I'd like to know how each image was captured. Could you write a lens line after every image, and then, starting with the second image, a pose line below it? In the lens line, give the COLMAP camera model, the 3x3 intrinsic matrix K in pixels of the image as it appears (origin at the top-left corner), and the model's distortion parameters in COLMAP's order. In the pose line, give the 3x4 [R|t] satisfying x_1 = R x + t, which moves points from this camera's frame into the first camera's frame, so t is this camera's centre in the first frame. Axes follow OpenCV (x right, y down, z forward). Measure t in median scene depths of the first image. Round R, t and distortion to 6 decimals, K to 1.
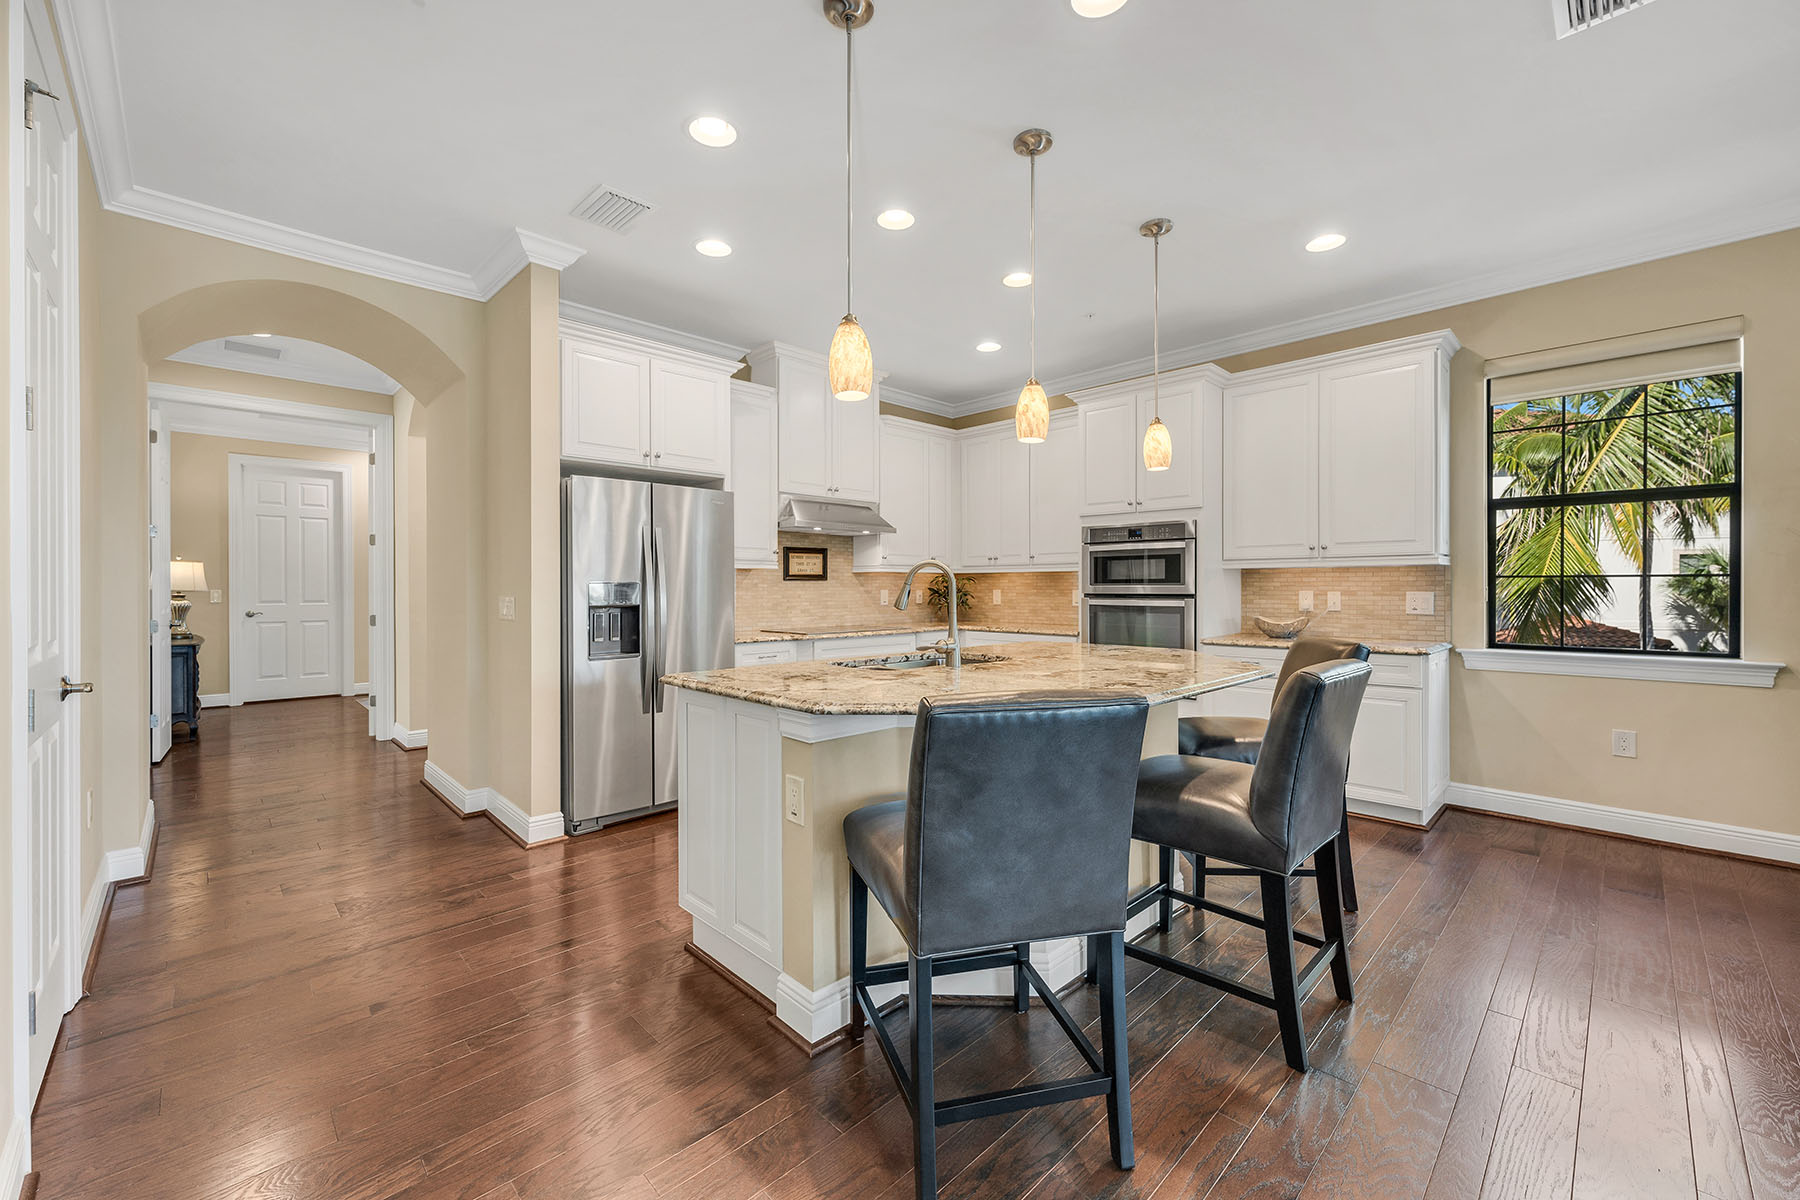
lens RADIAL K [[710.9, 0, 908.9], [0, 710.9, 593.9], [0, 0, 1]] dist [-0.001943, 0.000415]
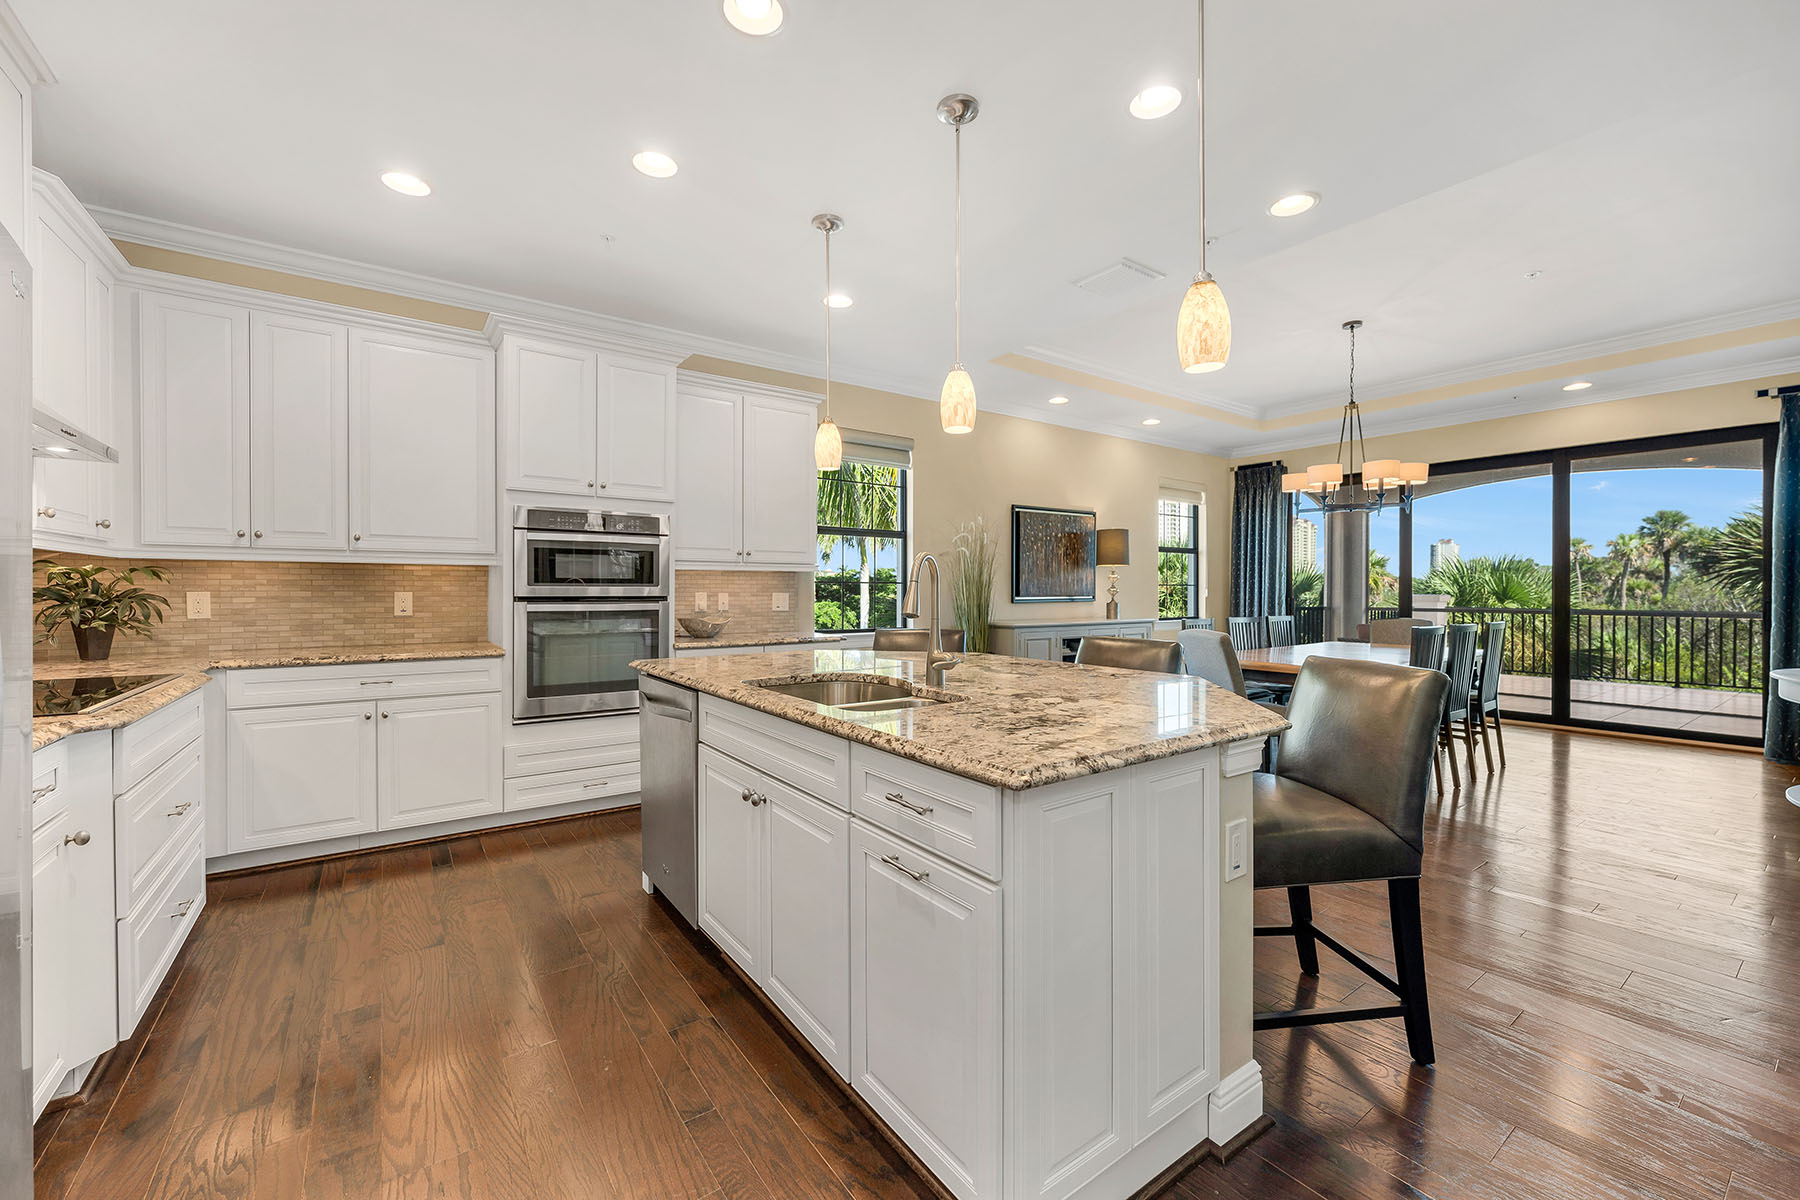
lens RADIAL K [[710.9, 0, 895.2], [0, 710.9, 598.9], [0, 0, 1]] dist [-0.001943, 0.000415]
pose [[0.160301, -0.014940, 0.986955, -0.419467], [0.002050, 0.999888, 0.014802, -0.009028], [-0.987066, -0.000350, 0.160314, 0.520201]]
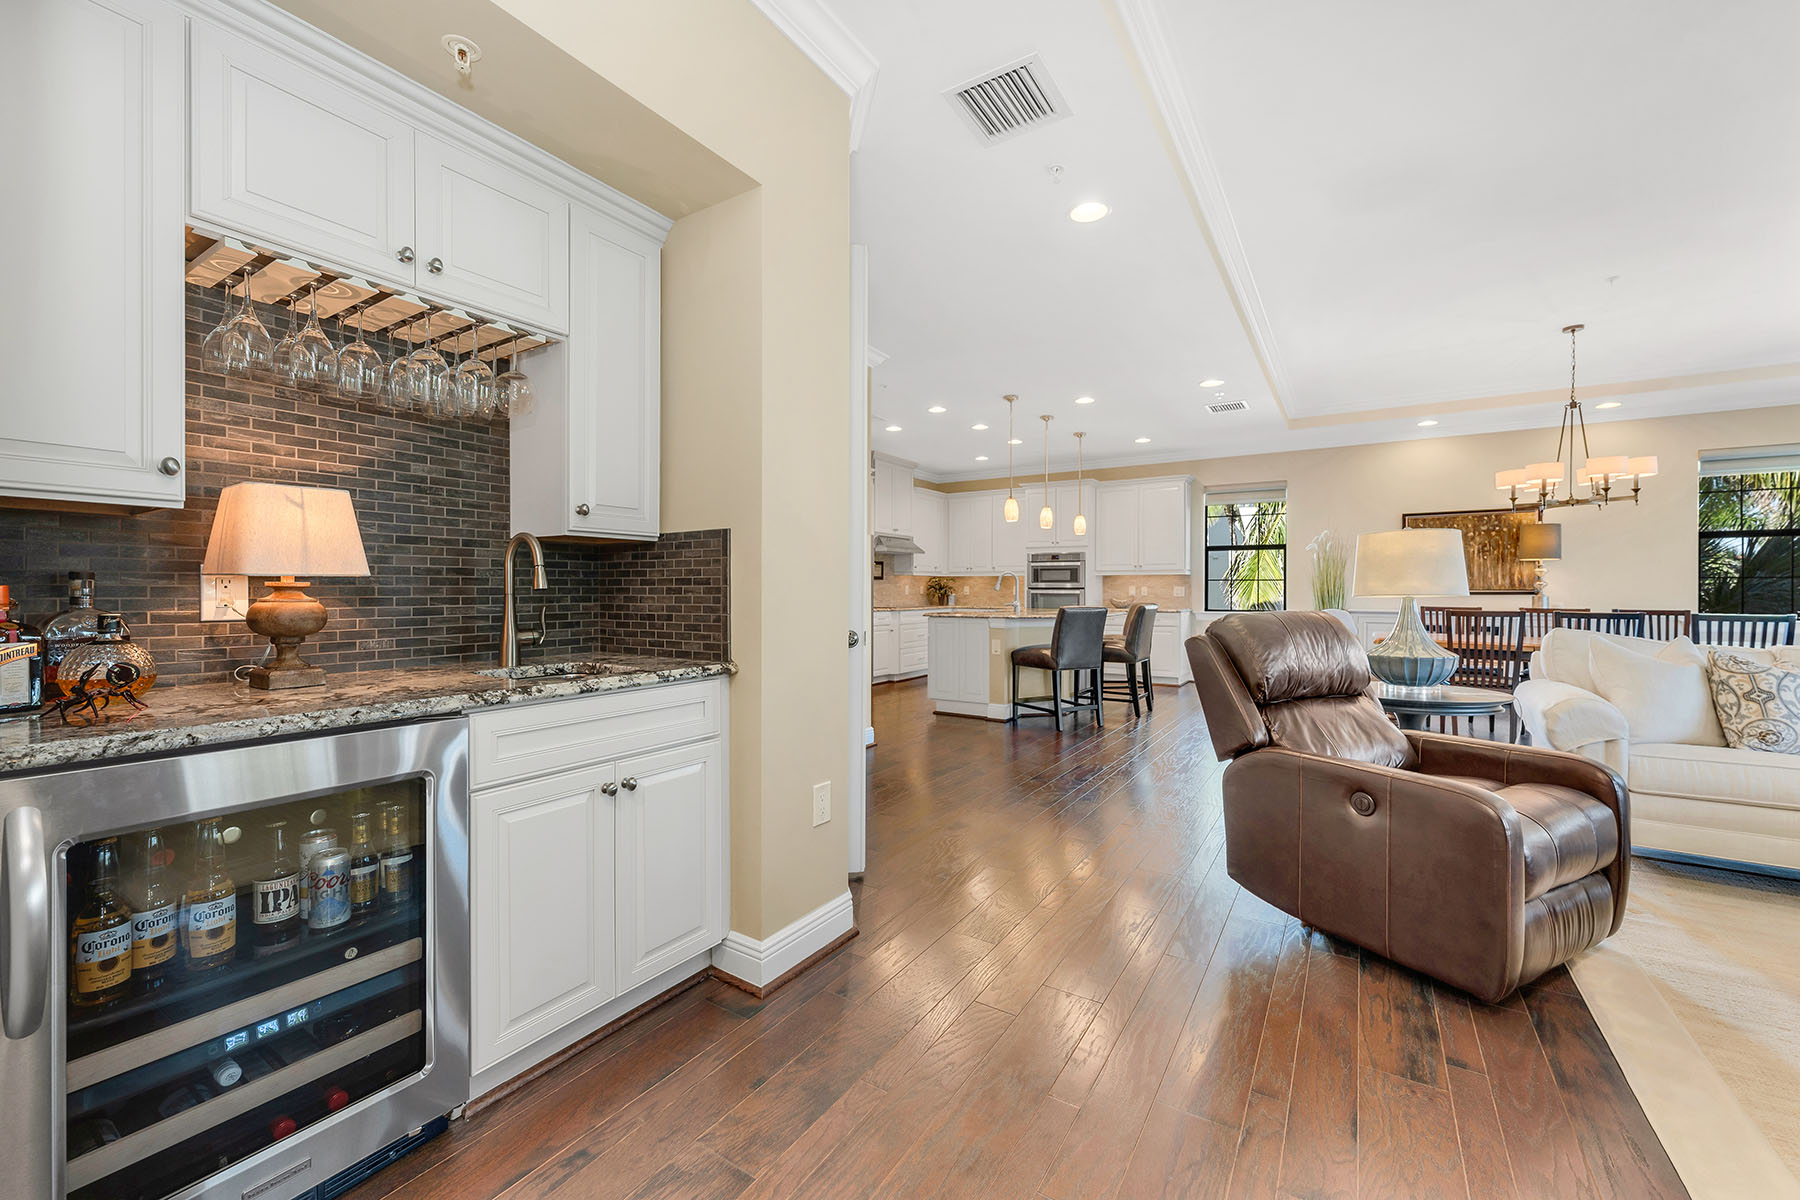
lens RADIAL K [[710.9, 0, 900.8], [0, 710.9, 596.2], [0, 0, 1]] dist [-0.001943, 0.000415]
pose [[0.976436, -0.001225, 0.215803, -0.531842], [0.000157, 0.999988, 0.004964, 0.014469], [-0.215807, -0.004813, 0.976424, -0.854205]]
